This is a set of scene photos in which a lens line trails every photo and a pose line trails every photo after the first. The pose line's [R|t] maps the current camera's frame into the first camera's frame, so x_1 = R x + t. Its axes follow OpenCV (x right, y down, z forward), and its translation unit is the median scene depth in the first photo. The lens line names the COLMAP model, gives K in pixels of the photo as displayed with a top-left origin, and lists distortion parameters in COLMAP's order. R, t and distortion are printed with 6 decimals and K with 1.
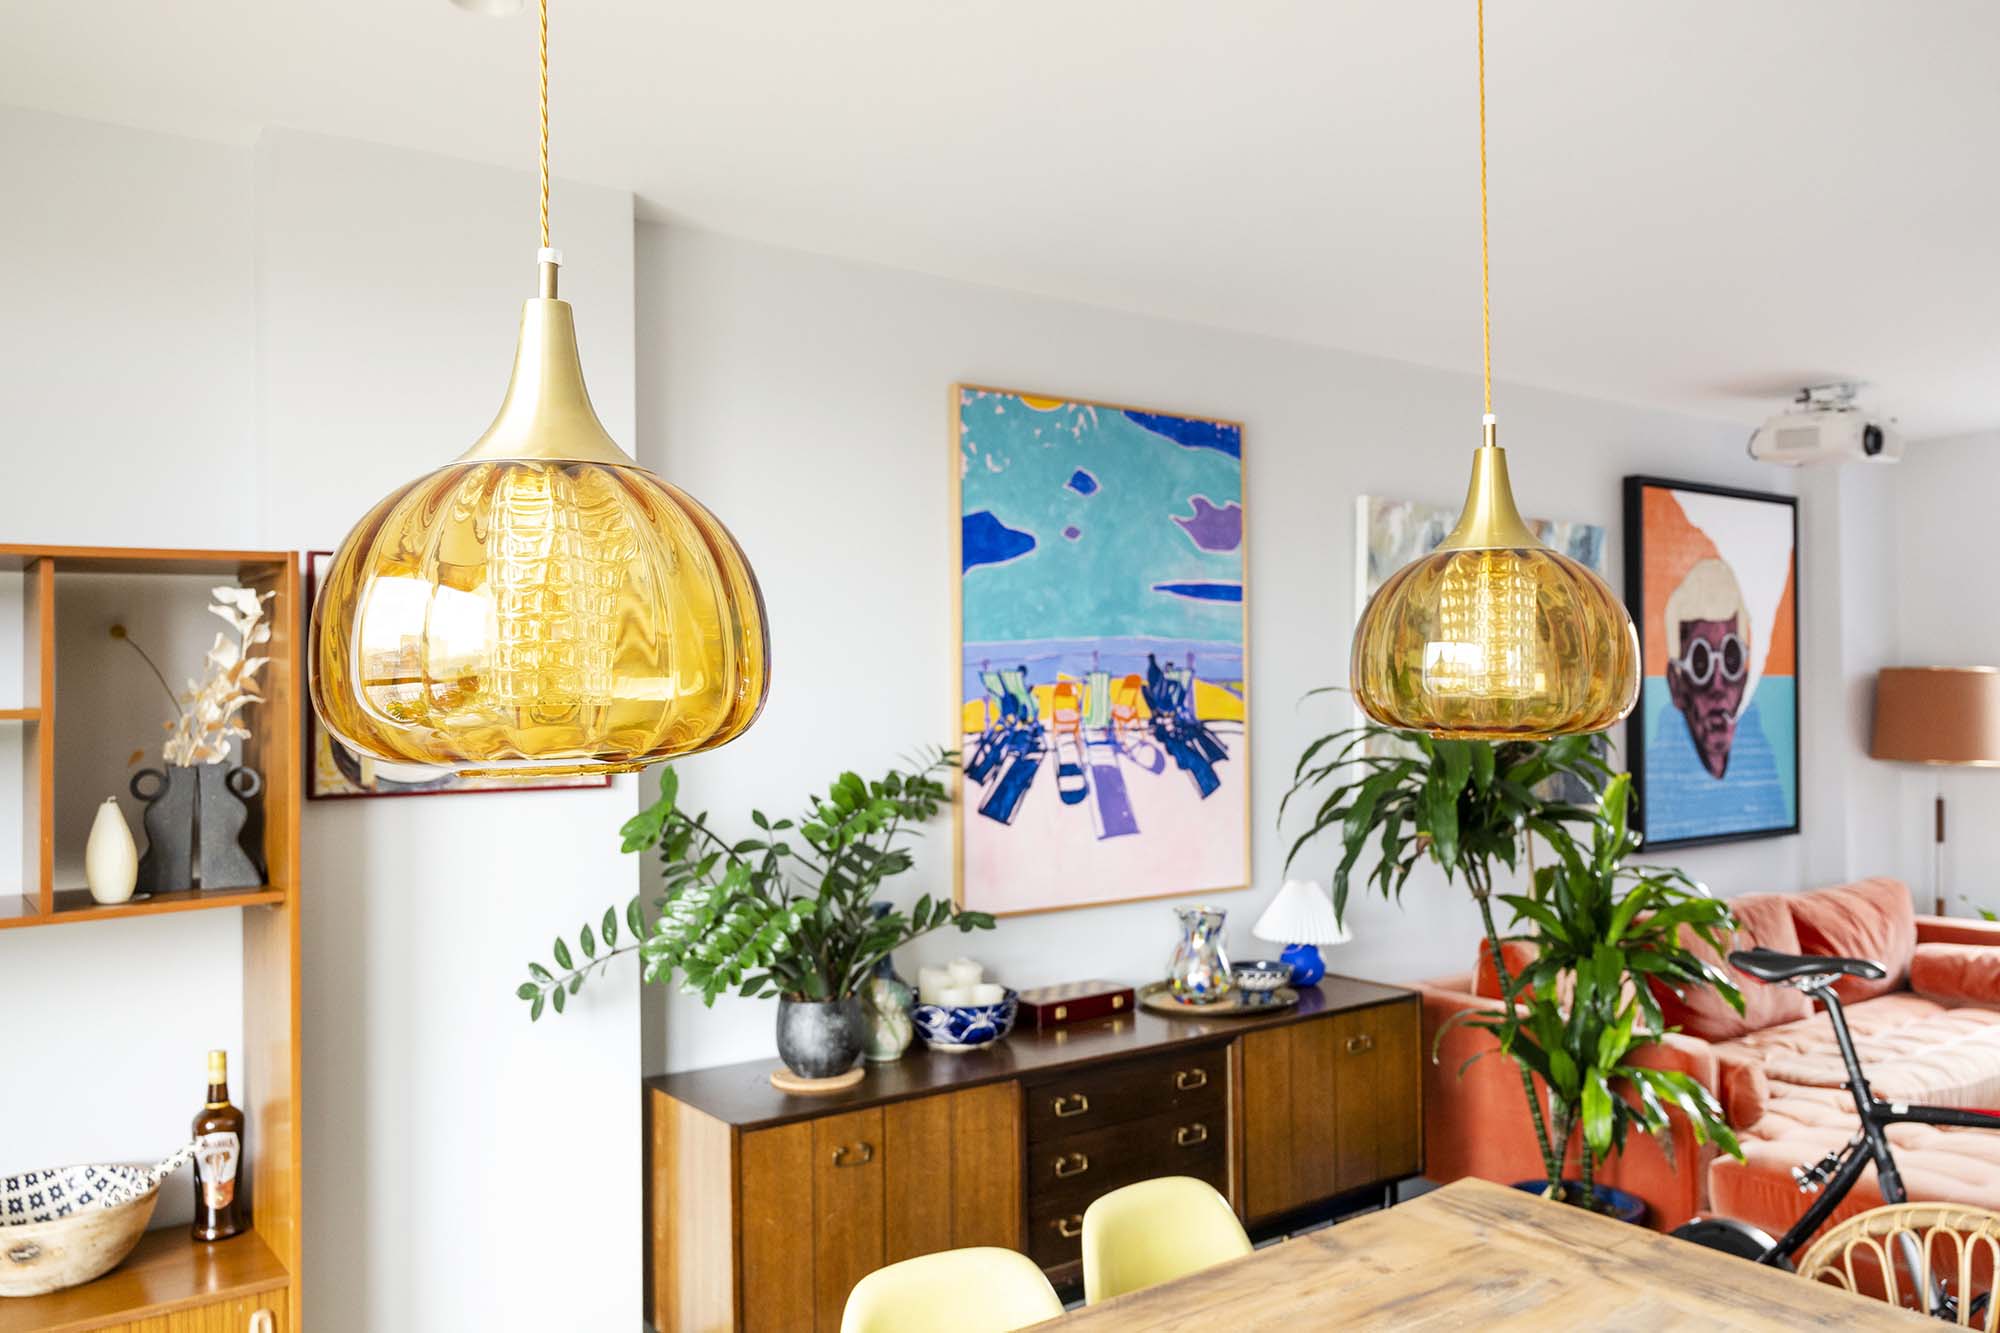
lens RADIAL K [[1515.8, 0, 1005.0], [0, 1515.8, 667.0], [0, 0, 1]] dist [-0.005438, 0.005389]
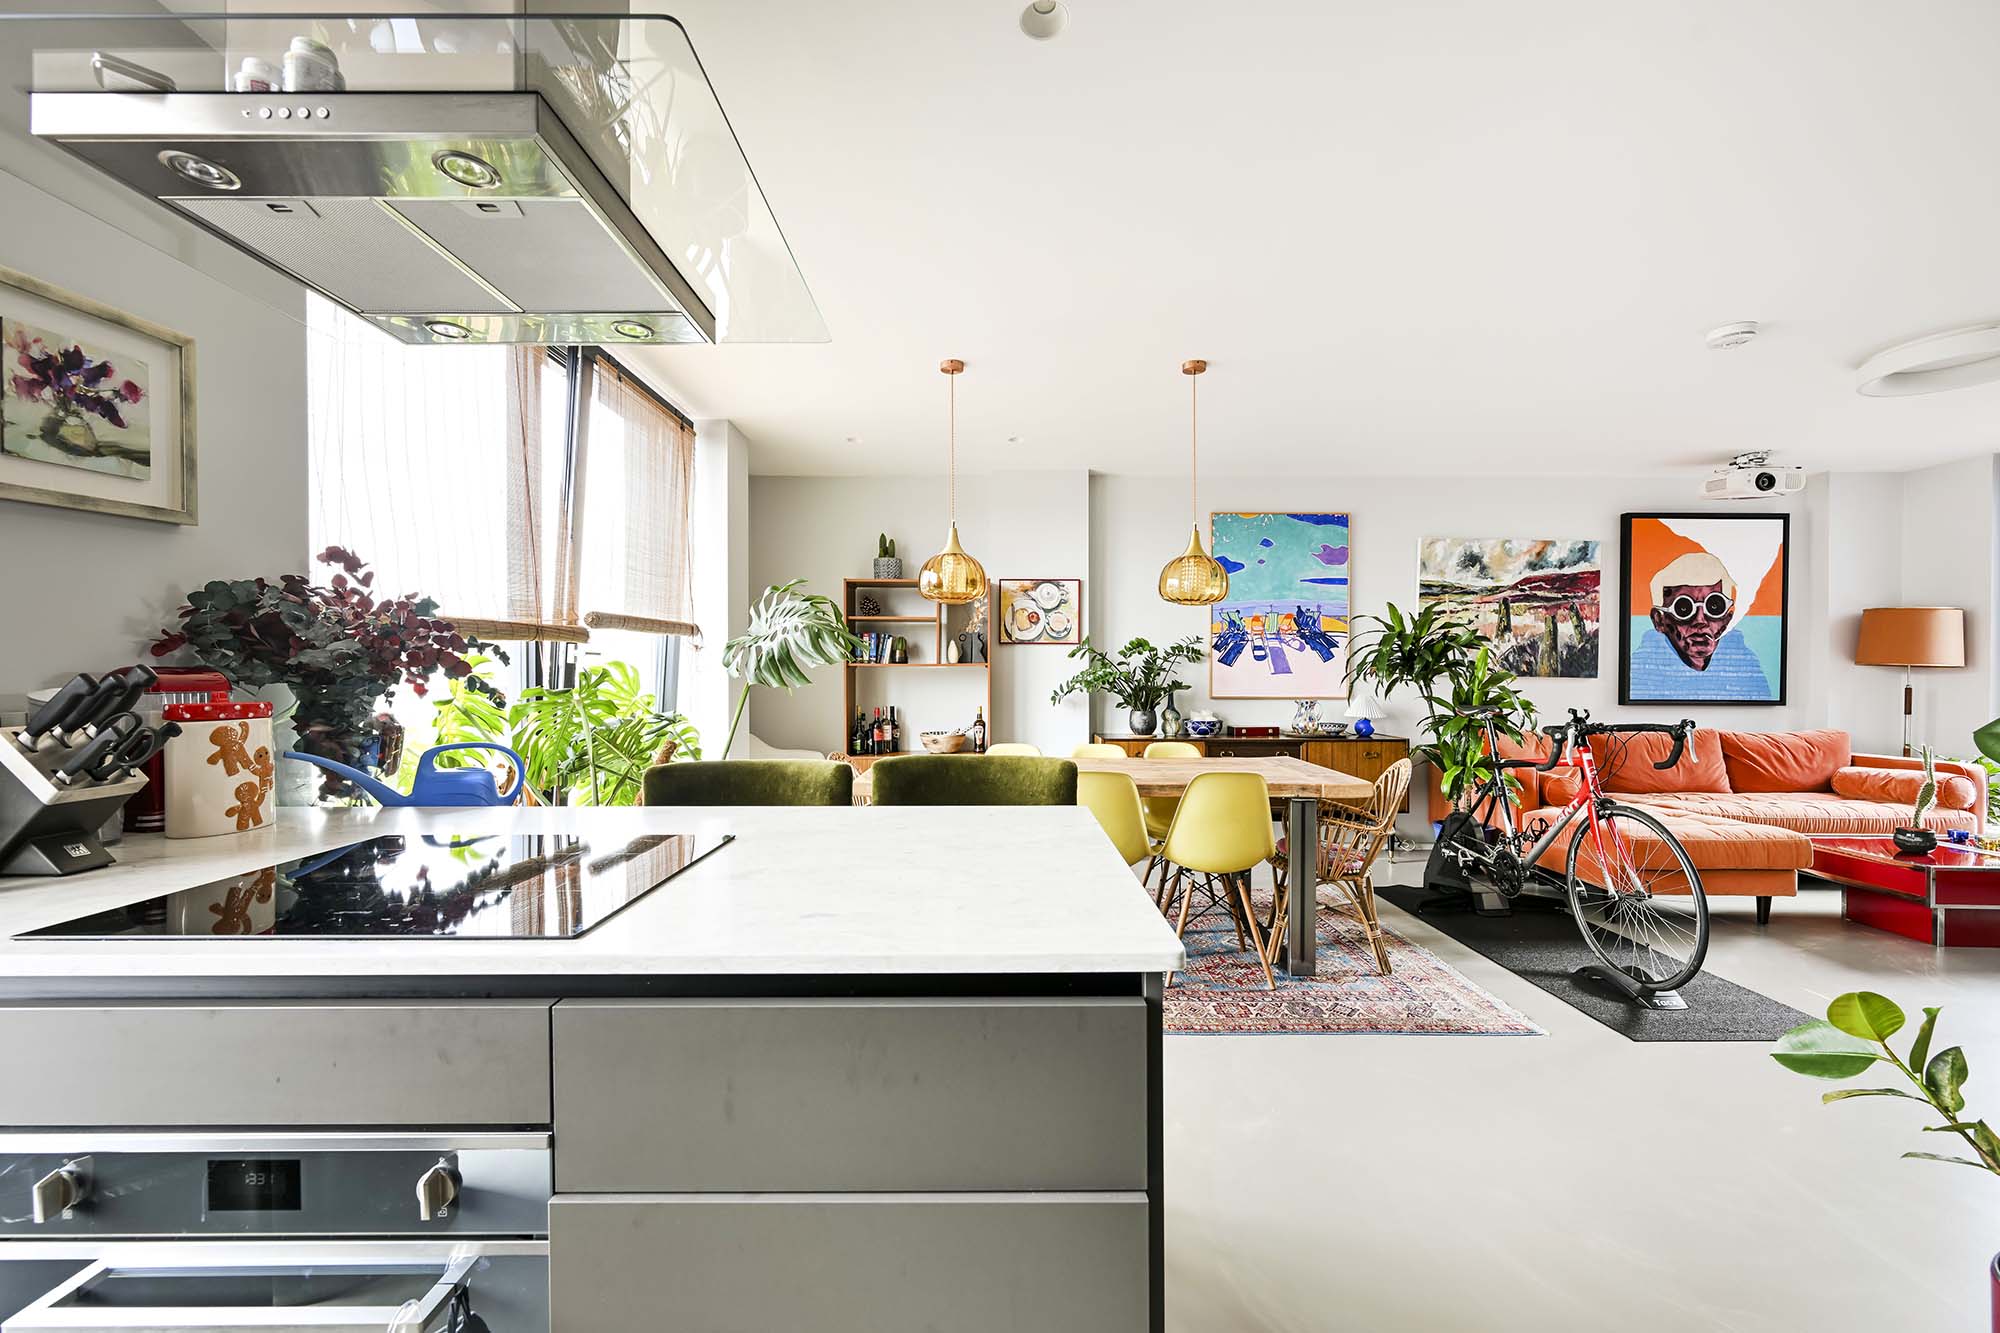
lens RADIAL K [[780.4, 0, 996.9], [0, 780.4, 676.7], [0, 0, 1]] dist [-0.002555, 0.000735]
pose [[0.805841, 0.016337, -0.591907, 0.500711], [-0.000134, 0.999624, 0.027406, 0.081279], [0.592133, -0.022006, 0.805540, -0.429925]]
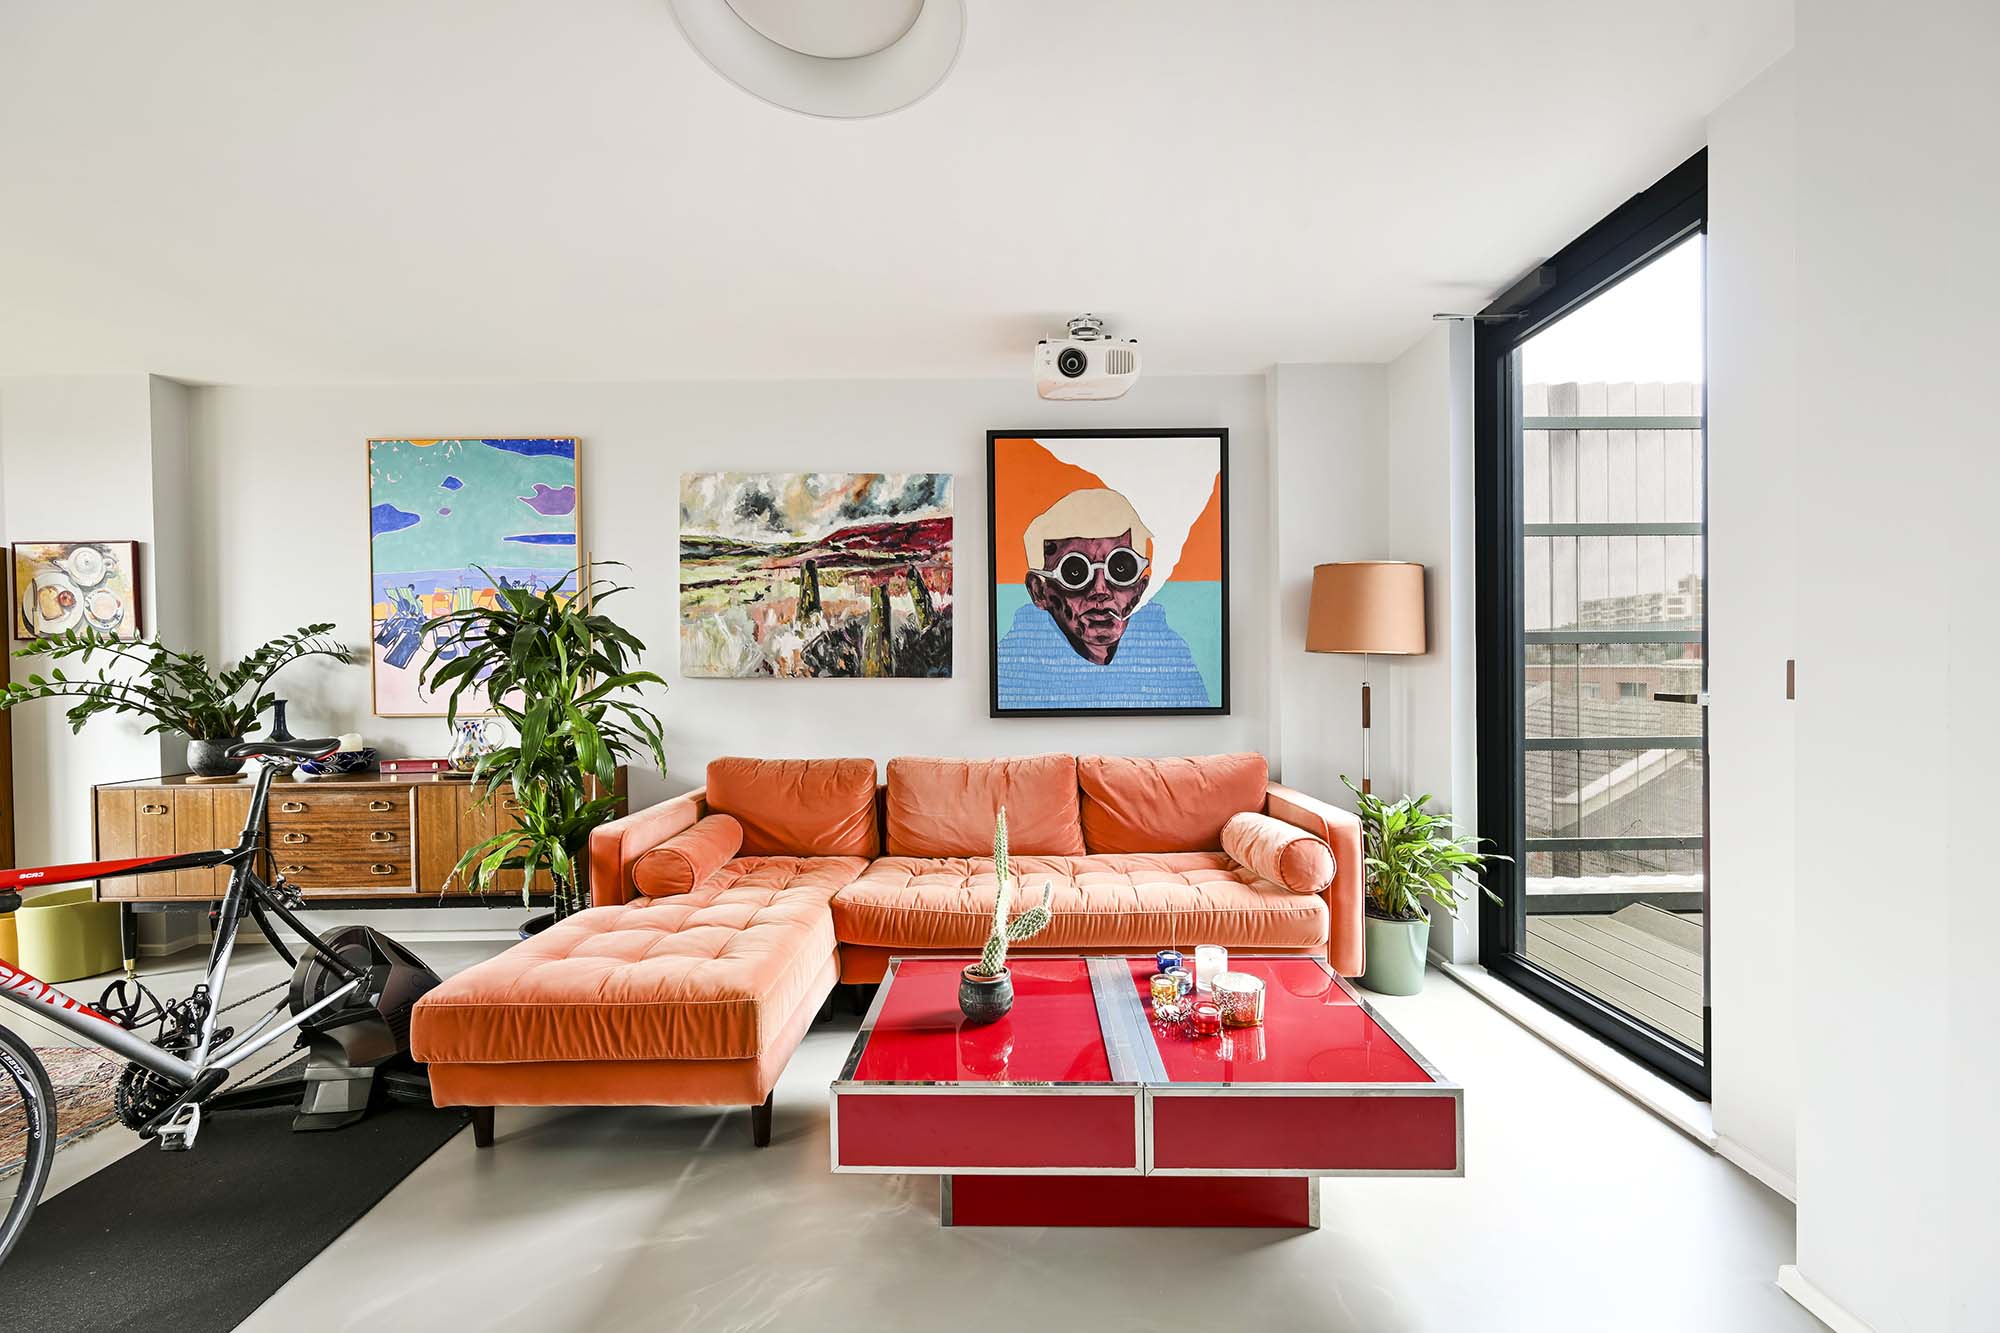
lens RADIAL K [[780.4, 0, 1004.0], [0, 780.4, 674.2], [0, 0, 1]] dist [-0.002555, 0.000735]
pose [[0.810075, 0.007314, -0.586281, 1.152671], [0.014473, 0.999368, 0.032465, 0.087889], [0.586148, -0.034784, 0.809457, 0.628026]]
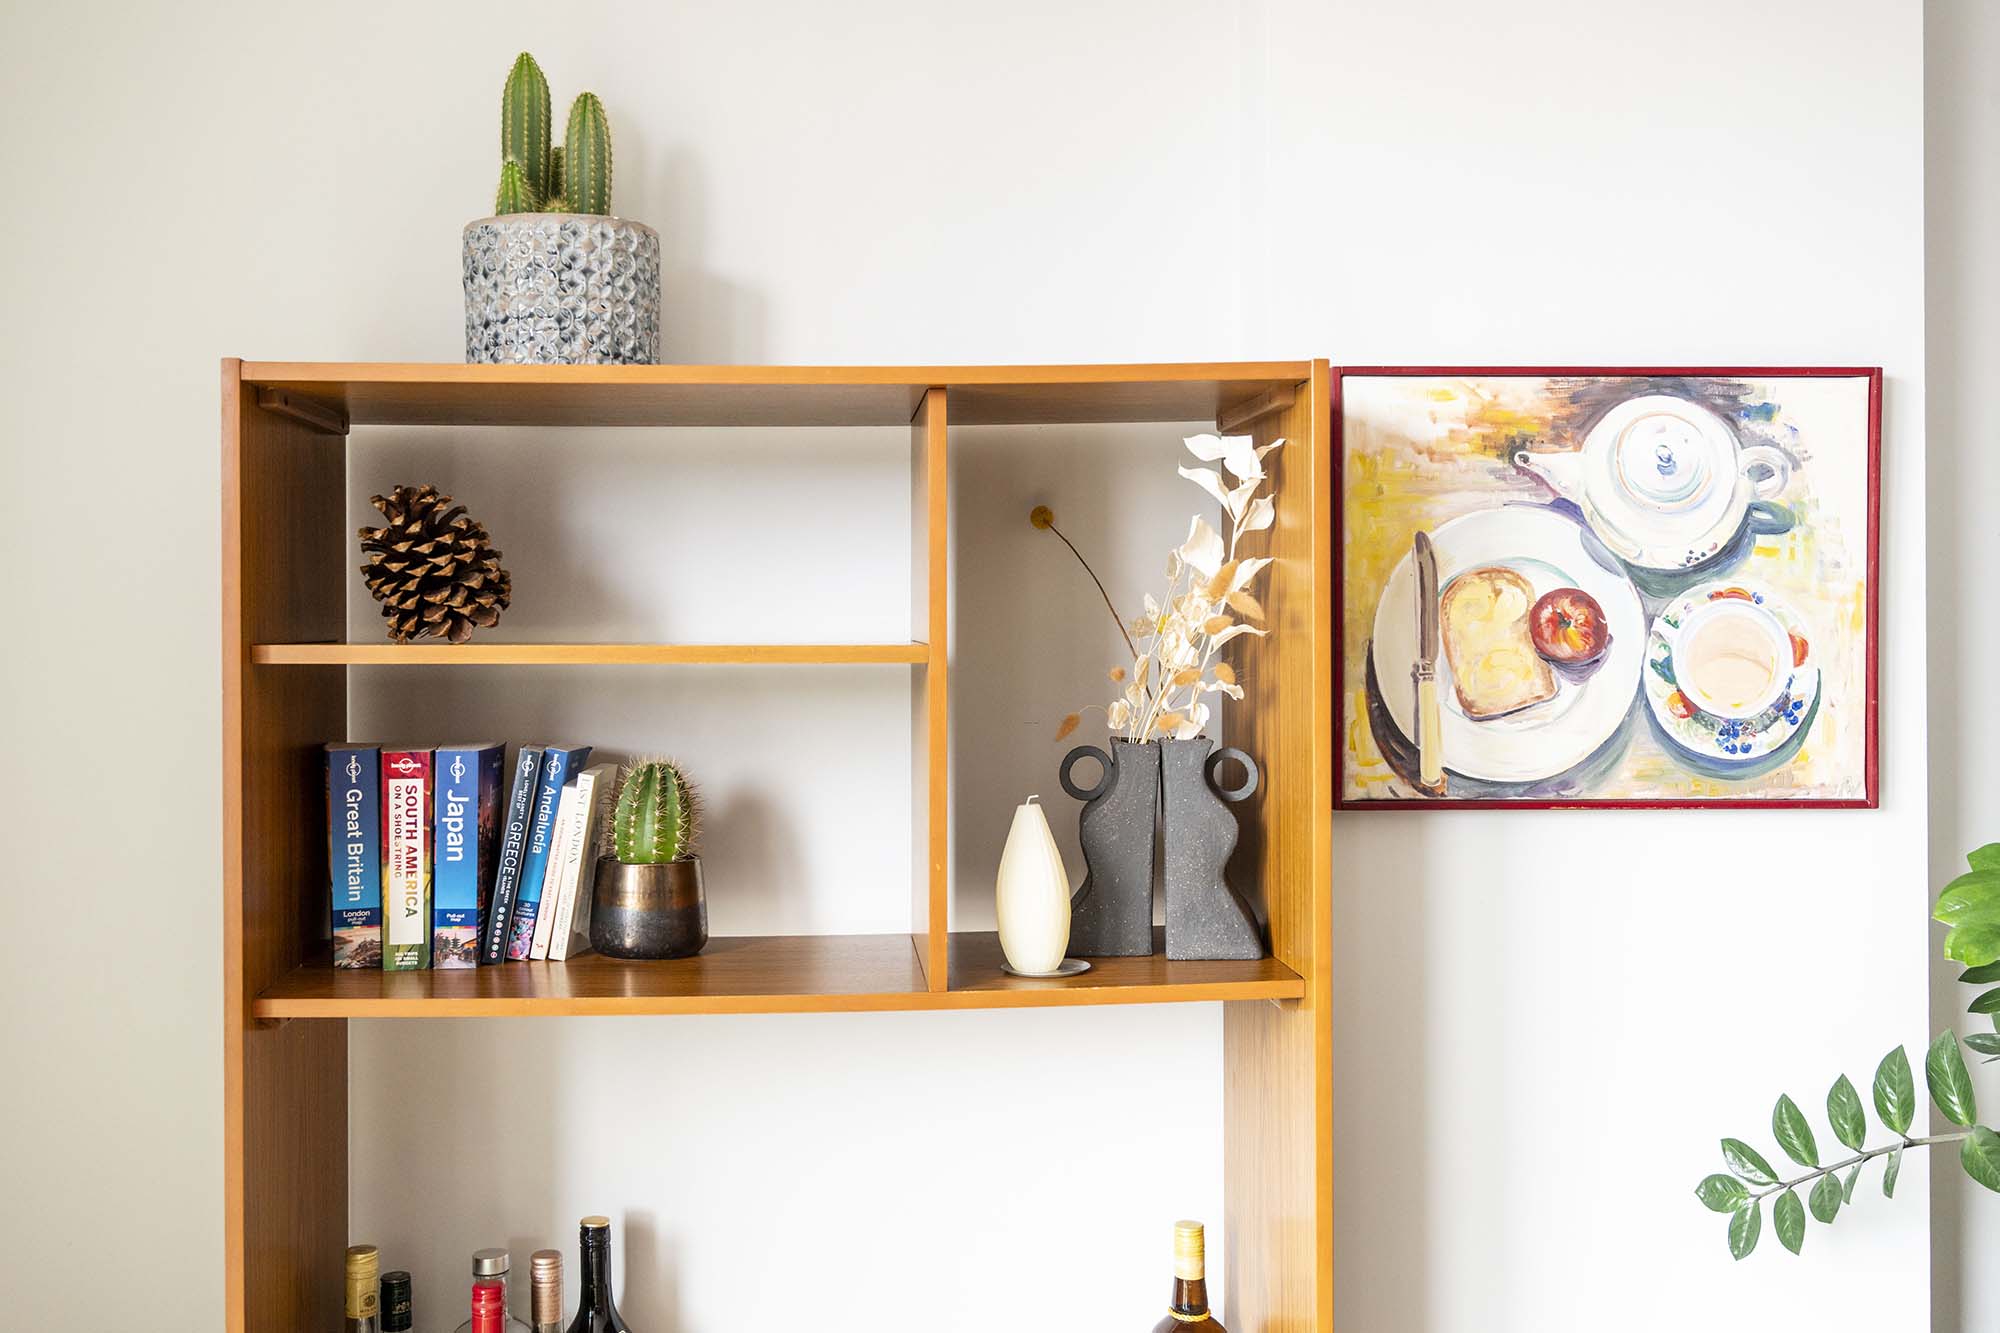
lens RADIAL K [[1901.8, 0, 922.8], [0, 1901.8, 626.9], [0, 0, 1]] dist [-0.003314, 0.000000]
pose [[0.828255, 0.009017, -0.560279, -0.129966], [0.004293, 0.999739, 0.022436, 0.002233], [0.560335, -0.020988, 0.828000, 0.224072]]
